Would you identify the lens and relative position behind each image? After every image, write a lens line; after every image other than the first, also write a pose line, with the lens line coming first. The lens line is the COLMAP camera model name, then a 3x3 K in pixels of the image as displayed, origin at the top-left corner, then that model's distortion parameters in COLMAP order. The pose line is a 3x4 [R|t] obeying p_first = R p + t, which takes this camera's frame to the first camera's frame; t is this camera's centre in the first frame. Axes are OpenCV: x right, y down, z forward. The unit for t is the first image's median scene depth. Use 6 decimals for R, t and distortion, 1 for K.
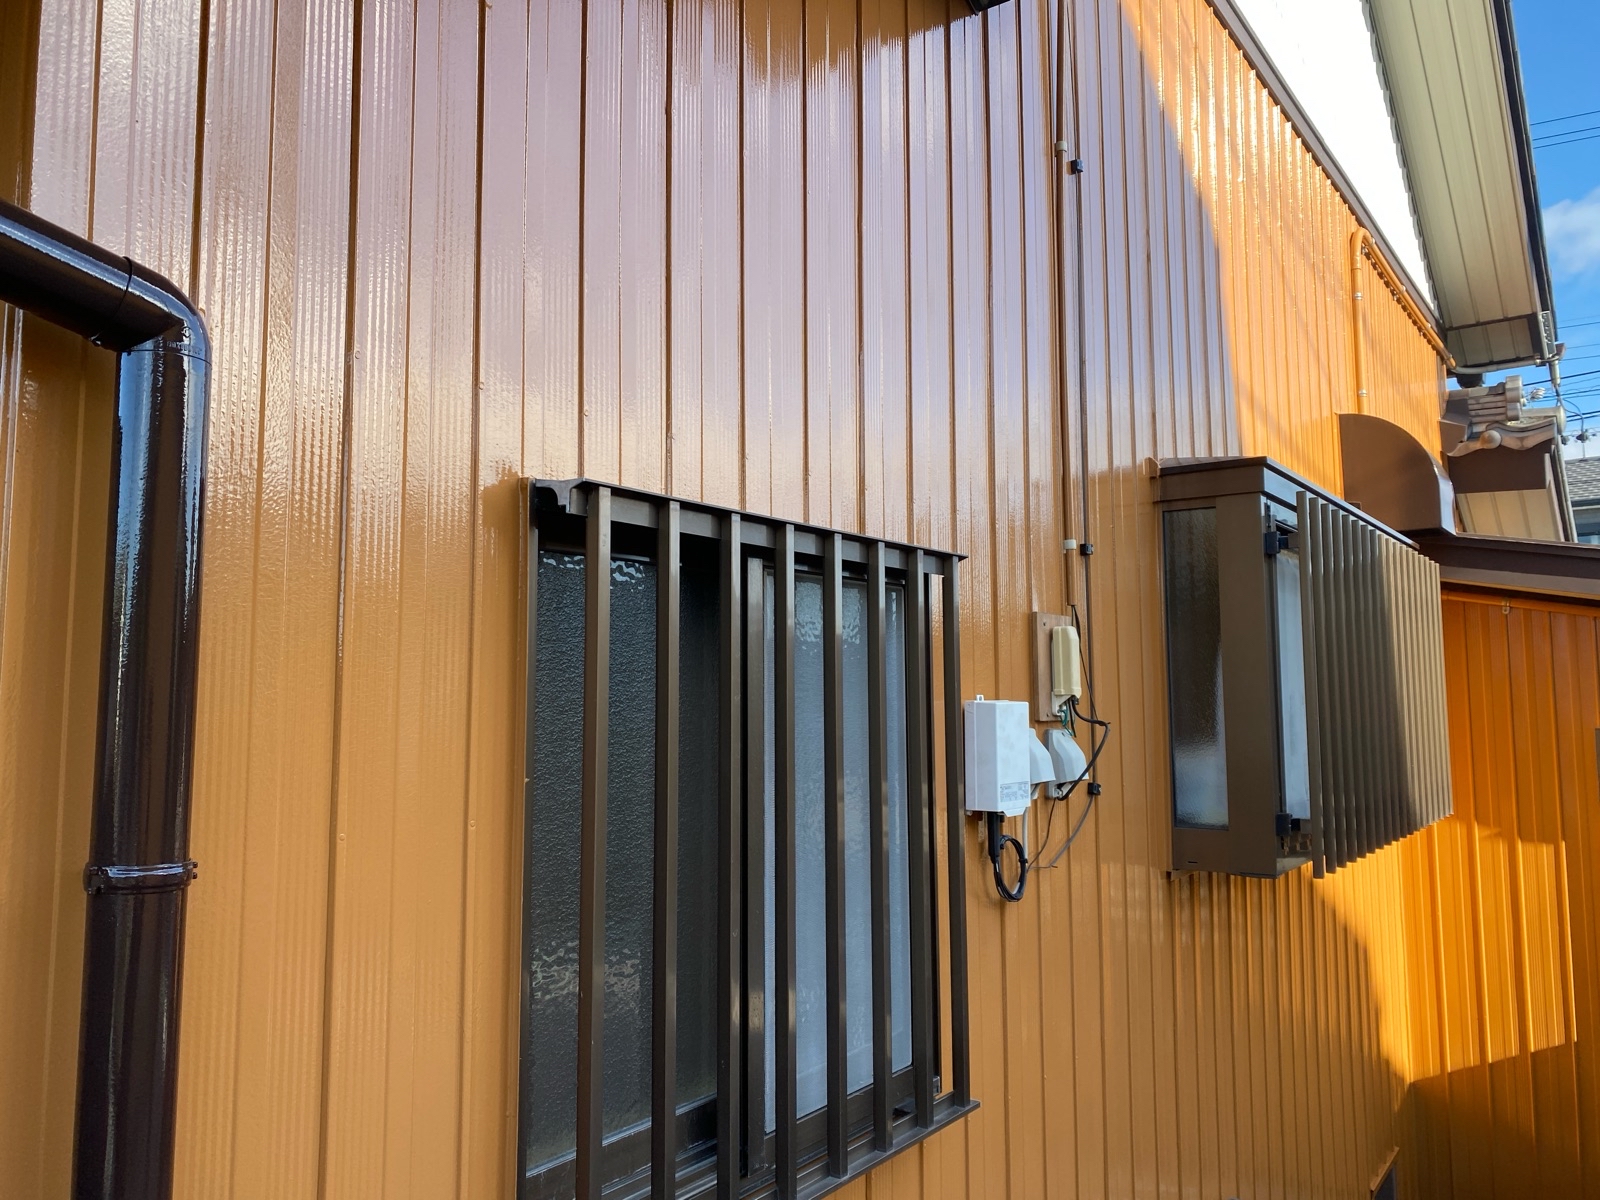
lens RADIAL K [[1238.3, 0, 800.0], [0, 1238.3, 600.0], [0, 0, 1]] dist [0.003817, -0.034014]
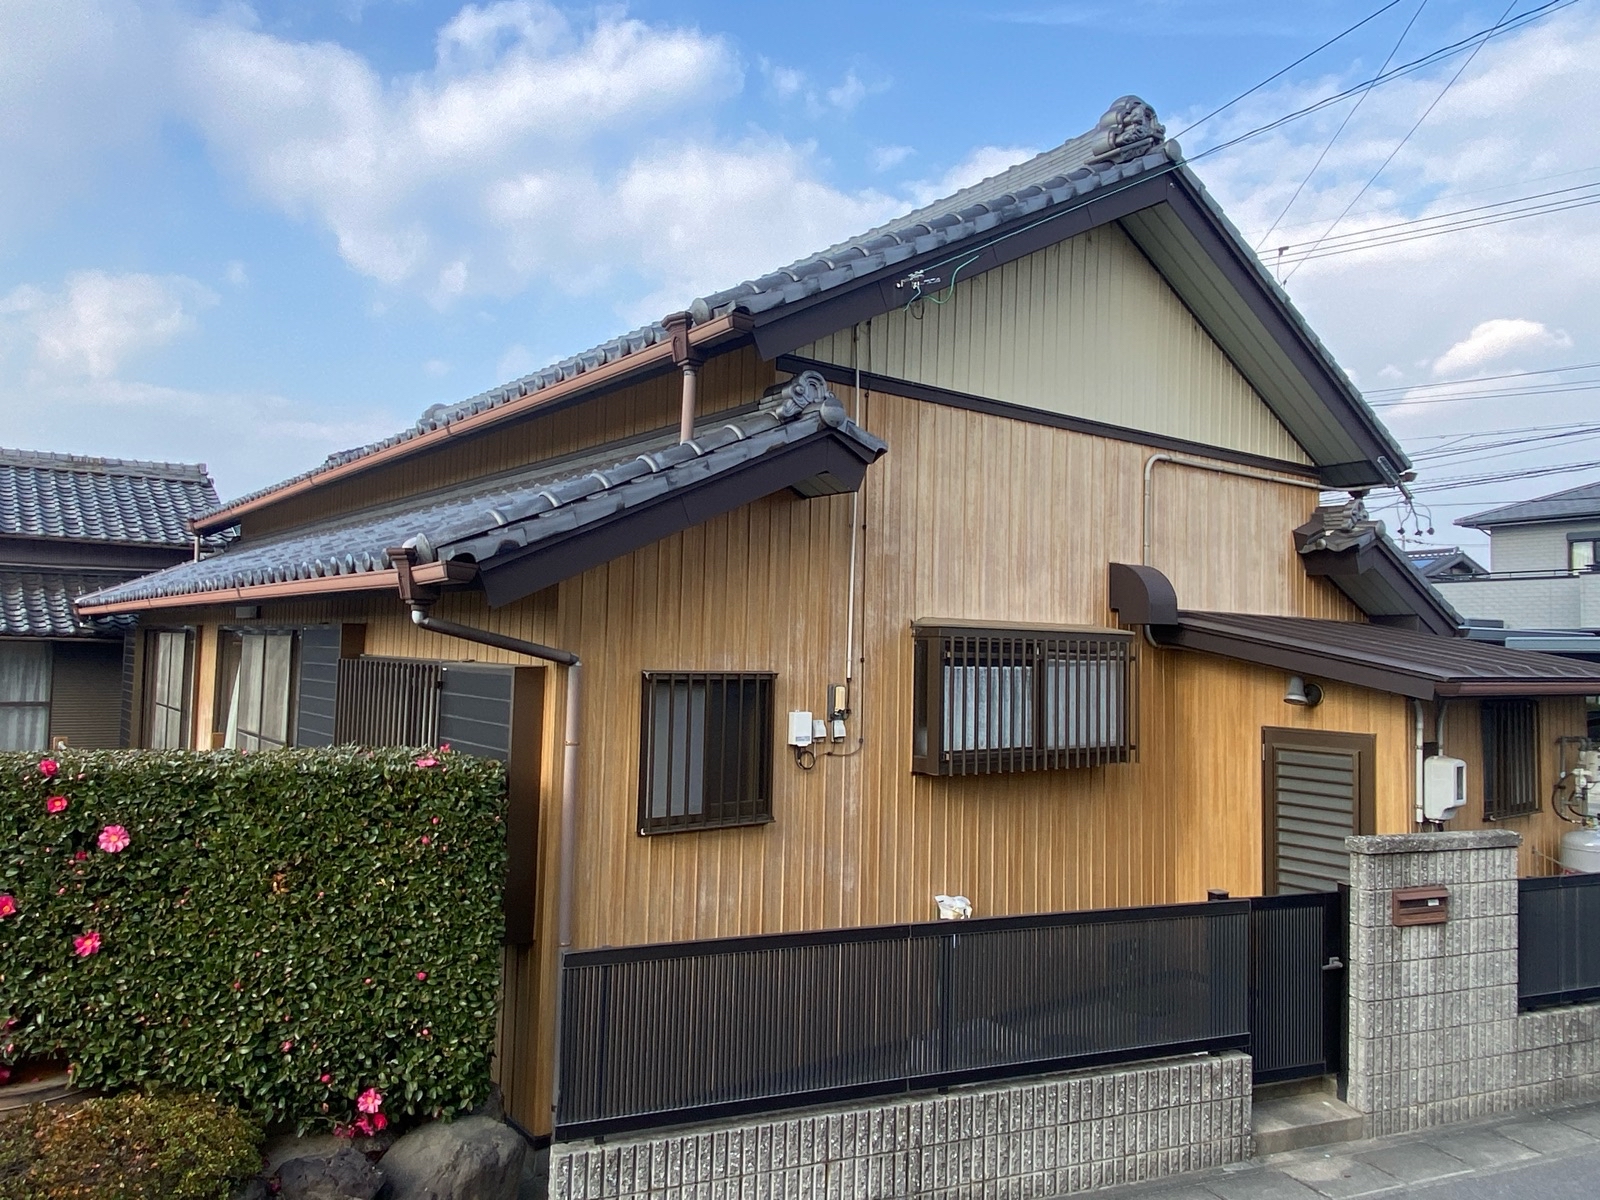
lens RADIAL K [[1126.2, 0, 800.0], [0, 1126.2, 600.0], [0, 0, 1]] dist [0.043406, -0.079797]
pose [[0.953568, 0.013781, -0.300863, 1.016293], [-0.001295, 0.999131, 0.041659, -0.337455], [0.301176, -0.039335, 0.952757, -1.825881]]
